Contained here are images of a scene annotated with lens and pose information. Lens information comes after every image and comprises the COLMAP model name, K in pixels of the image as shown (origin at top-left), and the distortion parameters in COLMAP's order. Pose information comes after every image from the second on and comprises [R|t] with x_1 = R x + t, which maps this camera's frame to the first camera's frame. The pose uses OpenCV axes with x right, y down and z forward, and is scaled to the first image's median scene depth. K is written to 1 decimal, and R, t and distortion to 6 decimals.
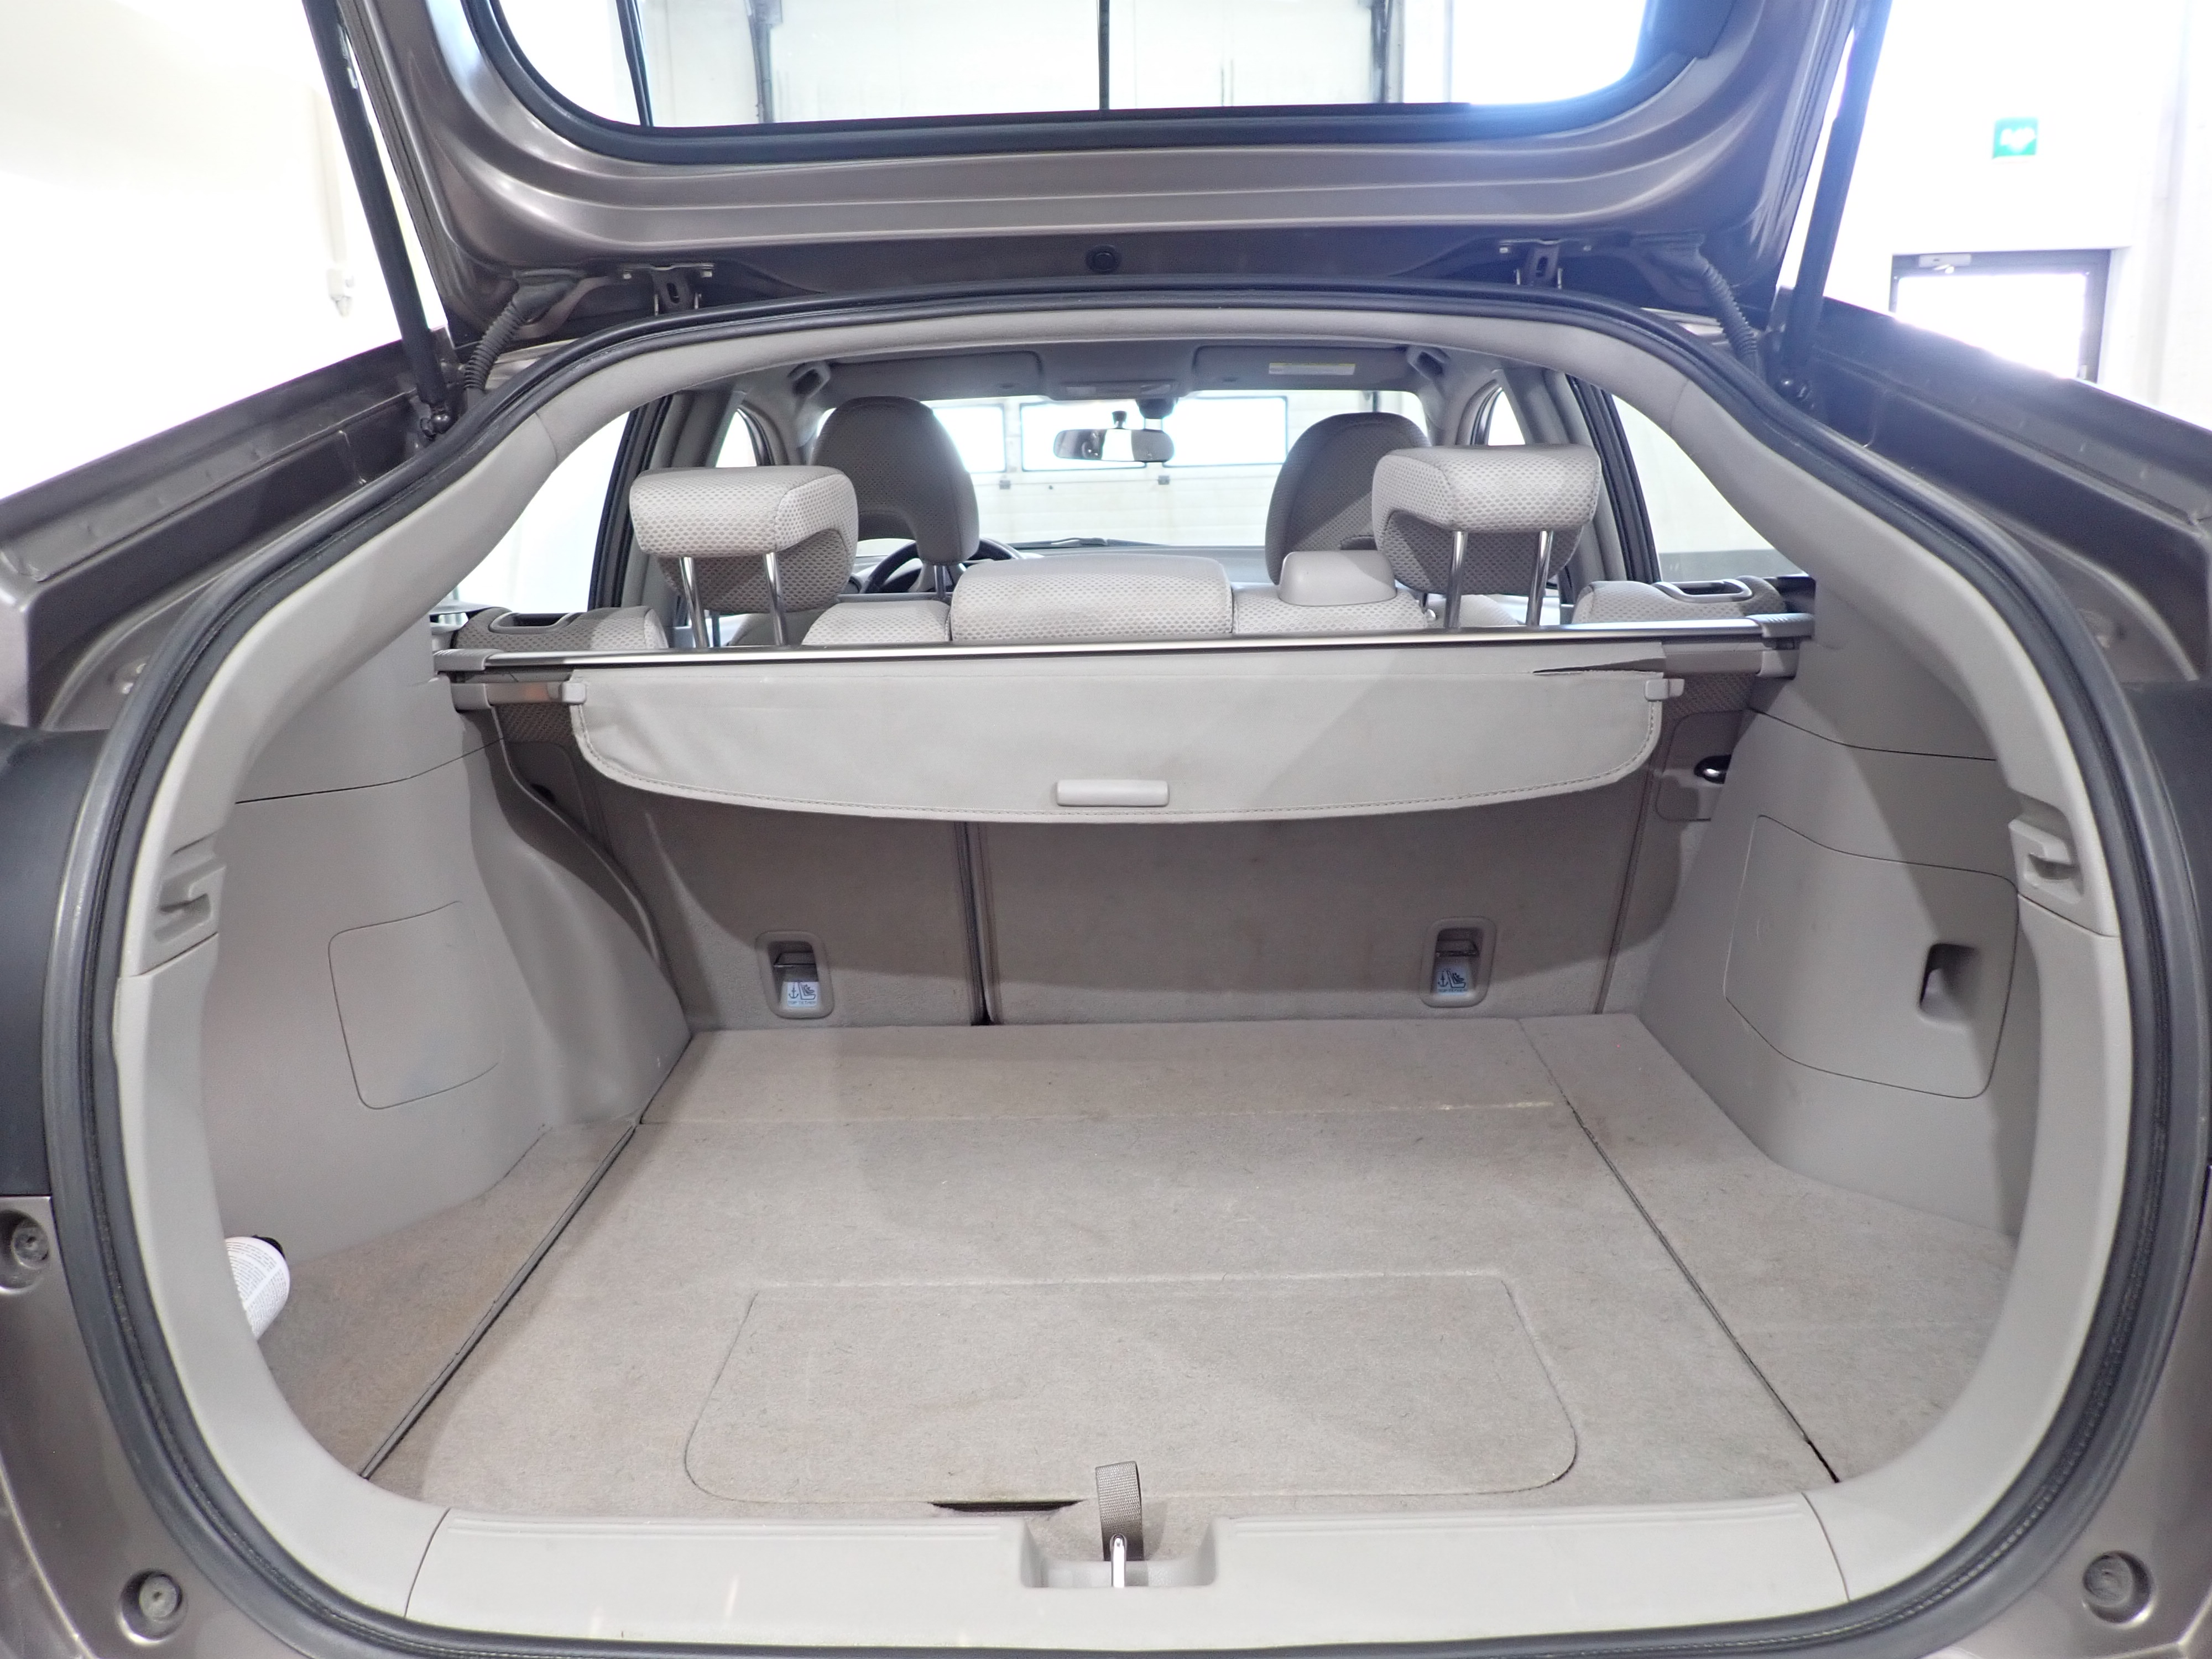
lens RADIAL K [[1621.8, 0, 1090.2], [0, 1621.8, 829.7], [0, 0, 1]] dist [0.001964, -0.009943]
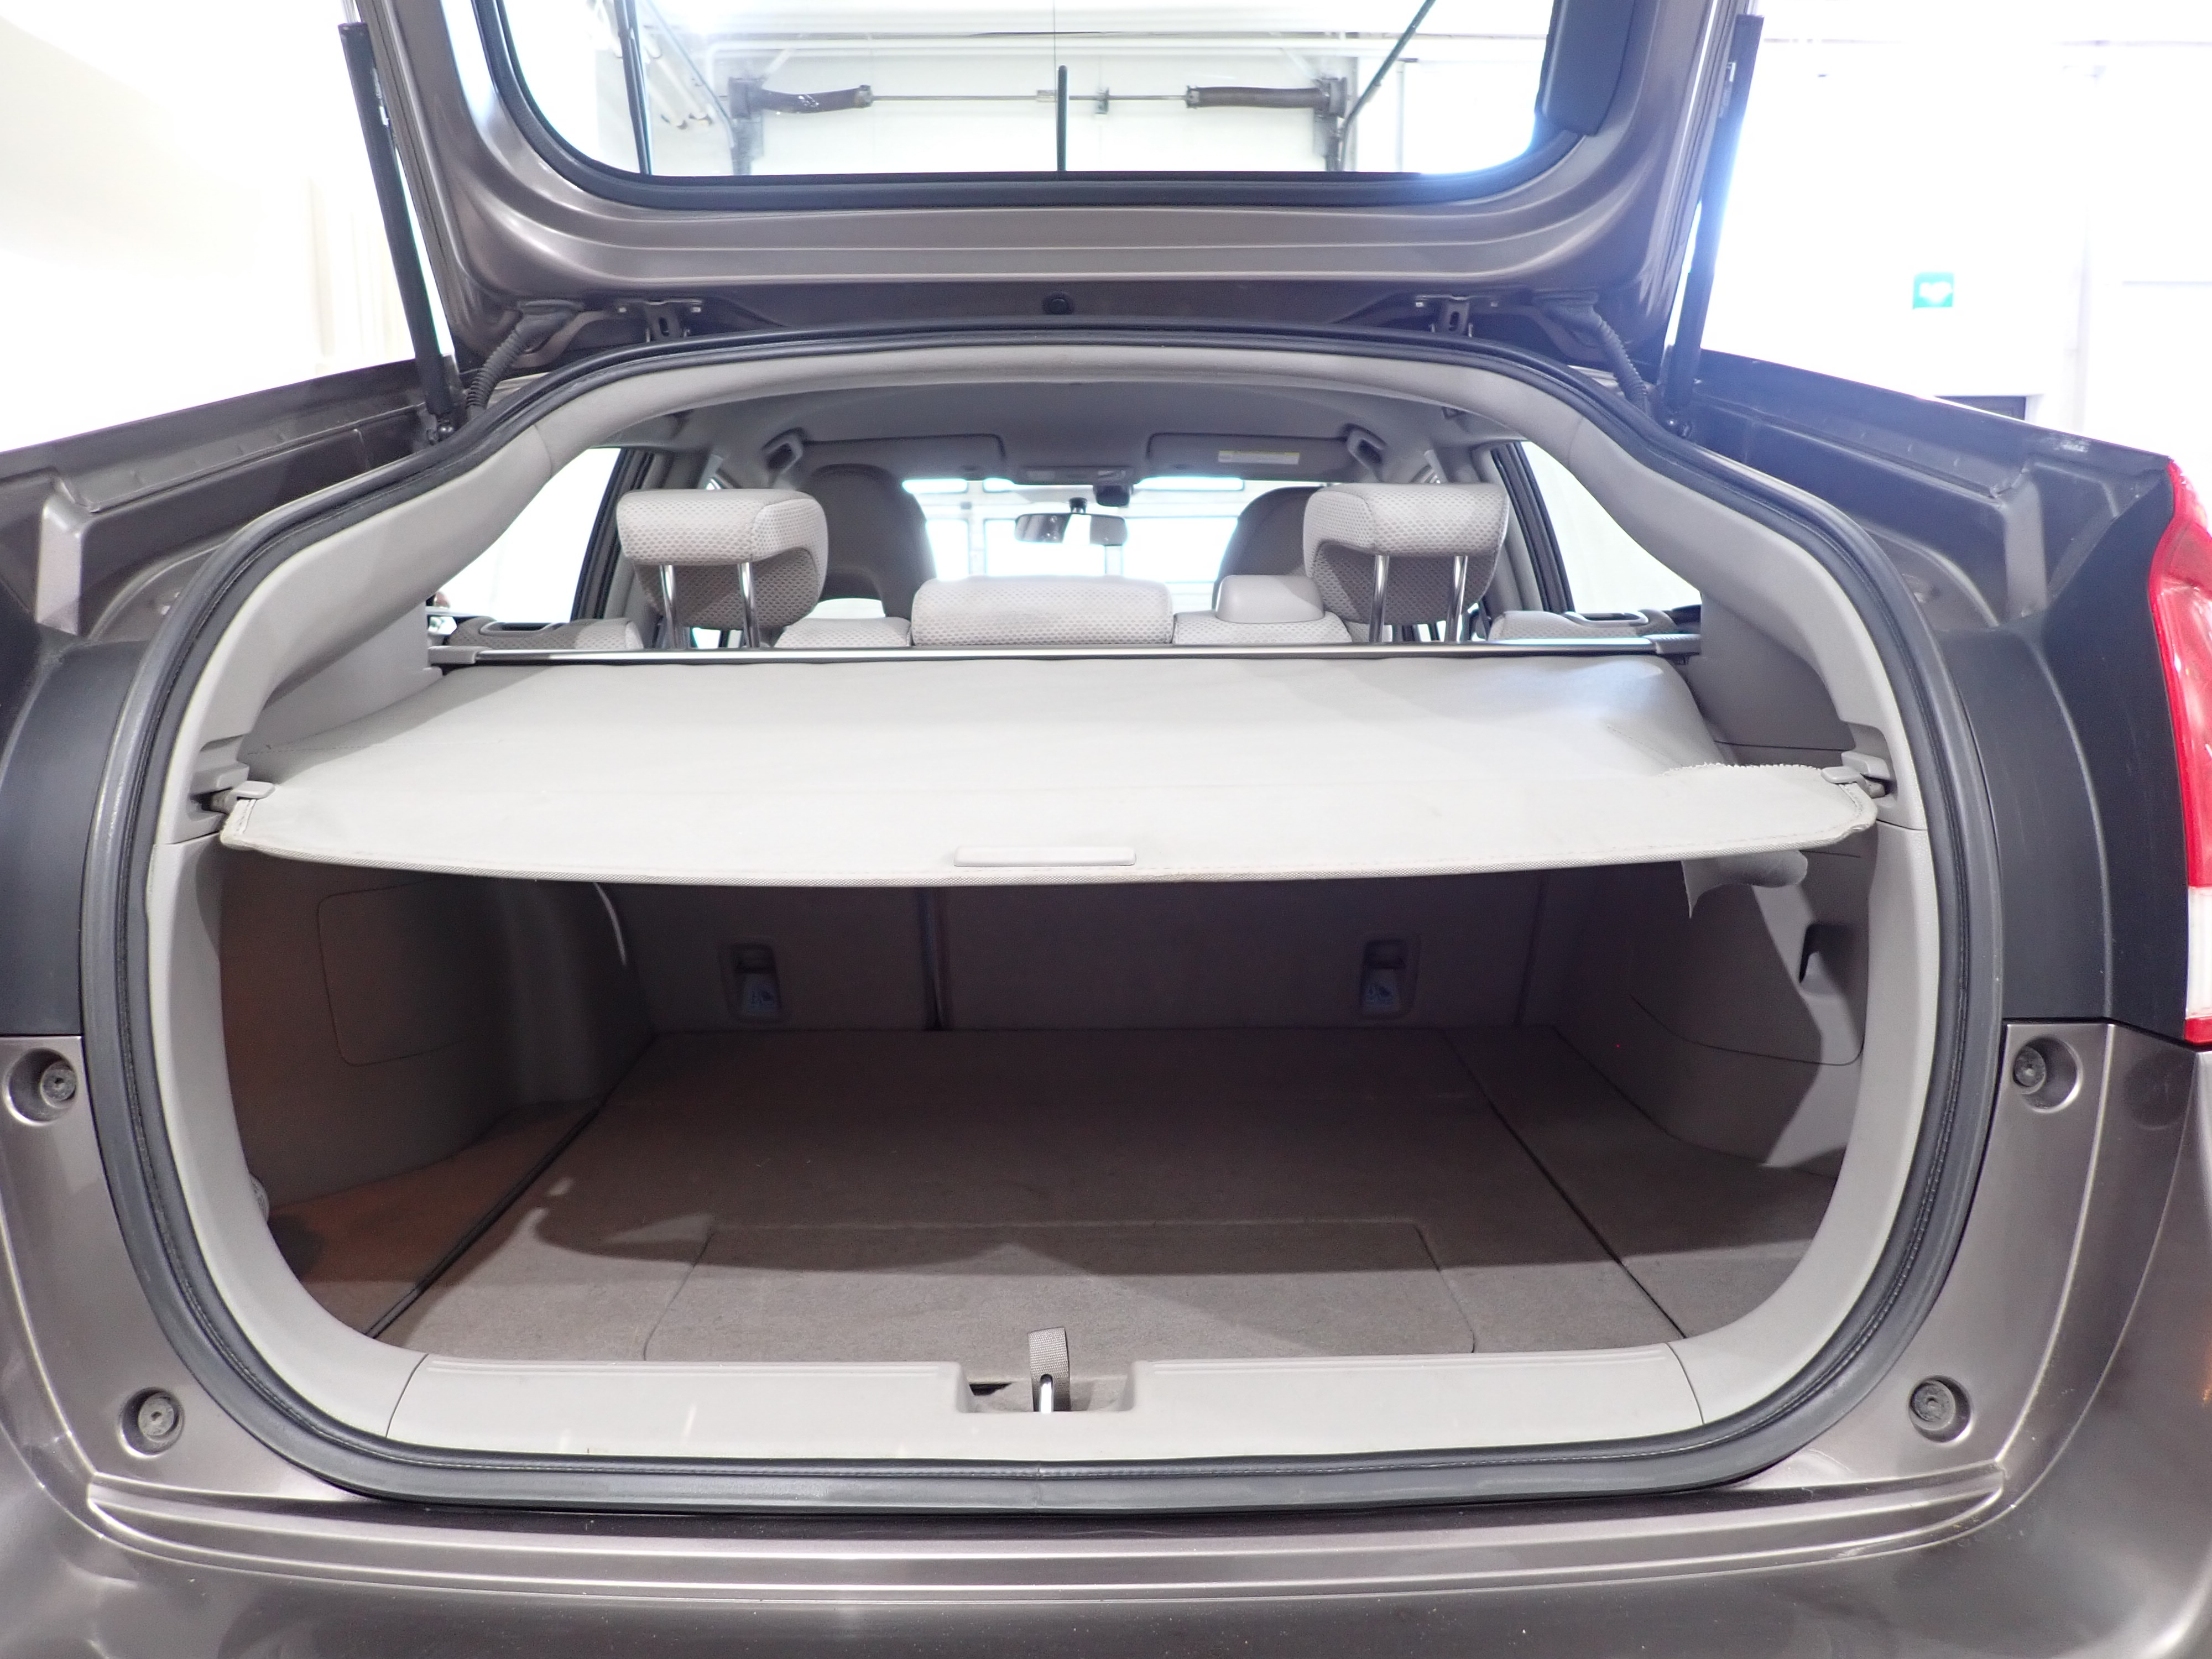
lens RADIAL K [[1621.8, 0, 1088.3], [0, 1621.8, 831.1], [0, 0, 1]] dist [0.001964, -0.009943]
pose [[0.999582, 0.016208, 0.023933, 0.008630], [-0.014280, 0.996800, -0.078646, 0.097134], [-0.025131, 0.078272, 0.996615, -0.075156]]
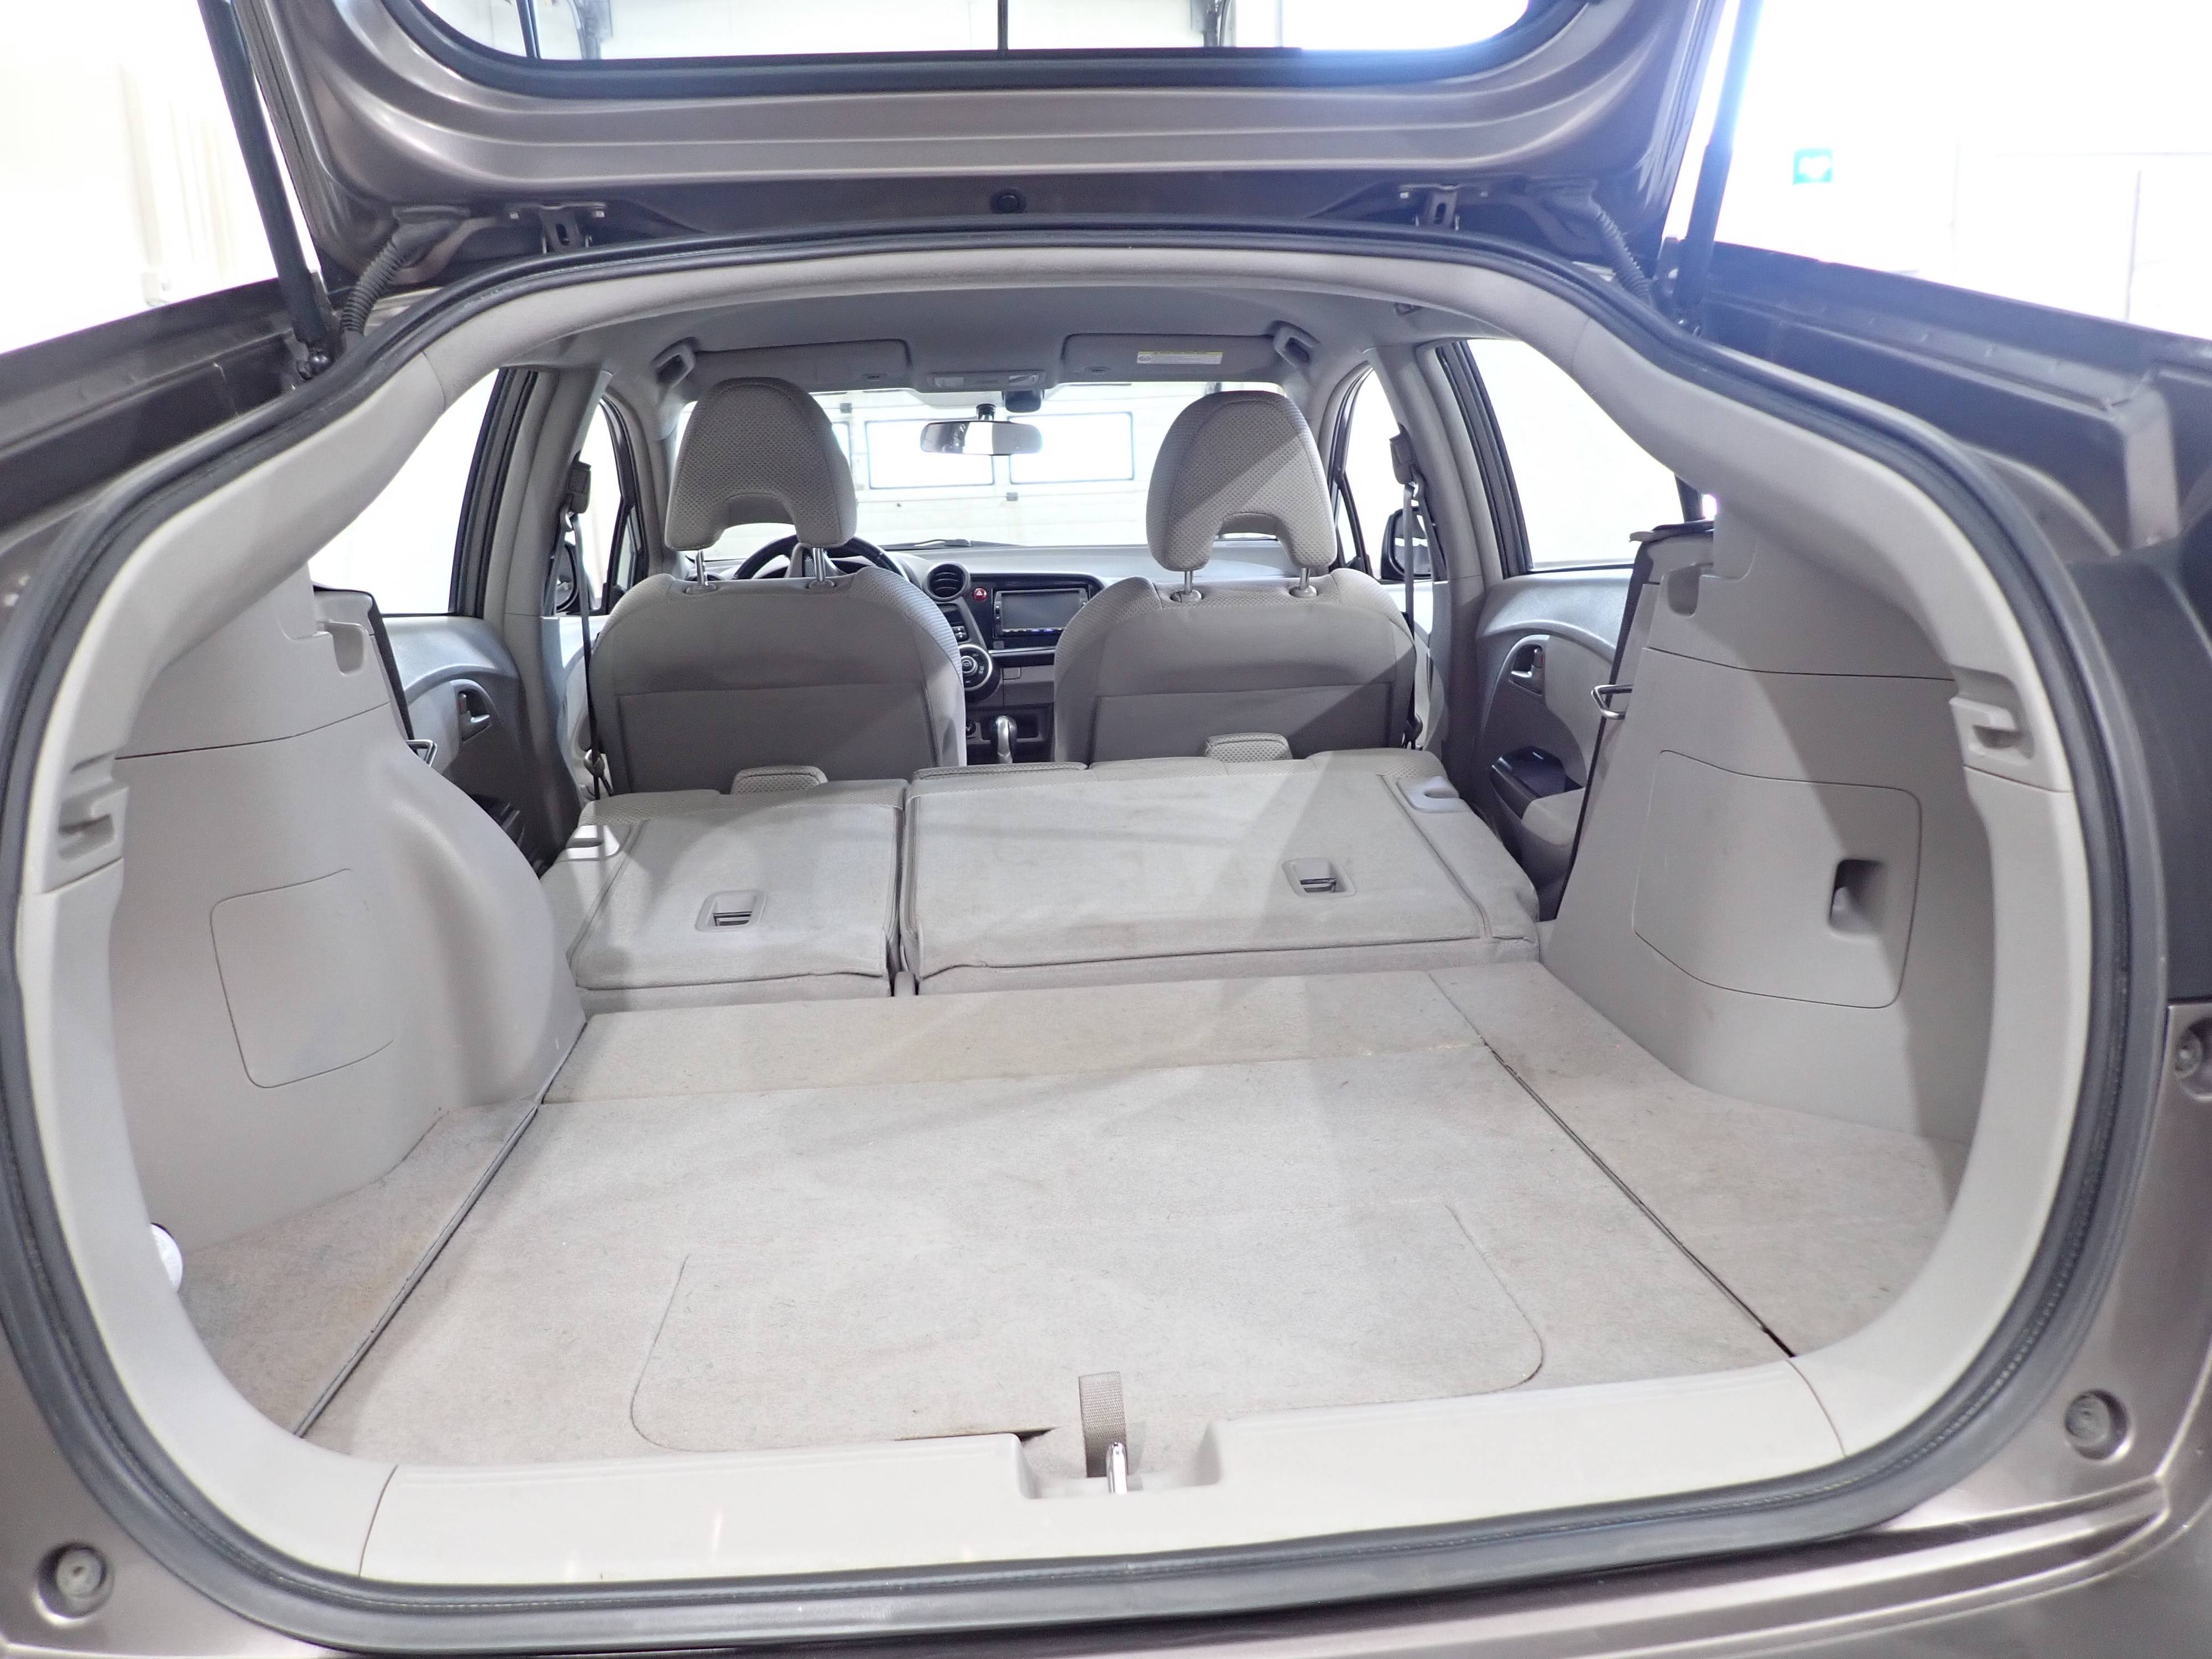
lens RADIAL K [[1621.8, 0, 1084.6], [0, 1621.8, 830.9], [0, 0, 1]] dist [0.001964, -0.009943]
pose [[0.995398, -0.027195, 0.091882, -0.050147], [0.028789, 0.999456, -0.016073, 0.052635], [-0.091395, 0.018645, 0.995640, 0.018371]]
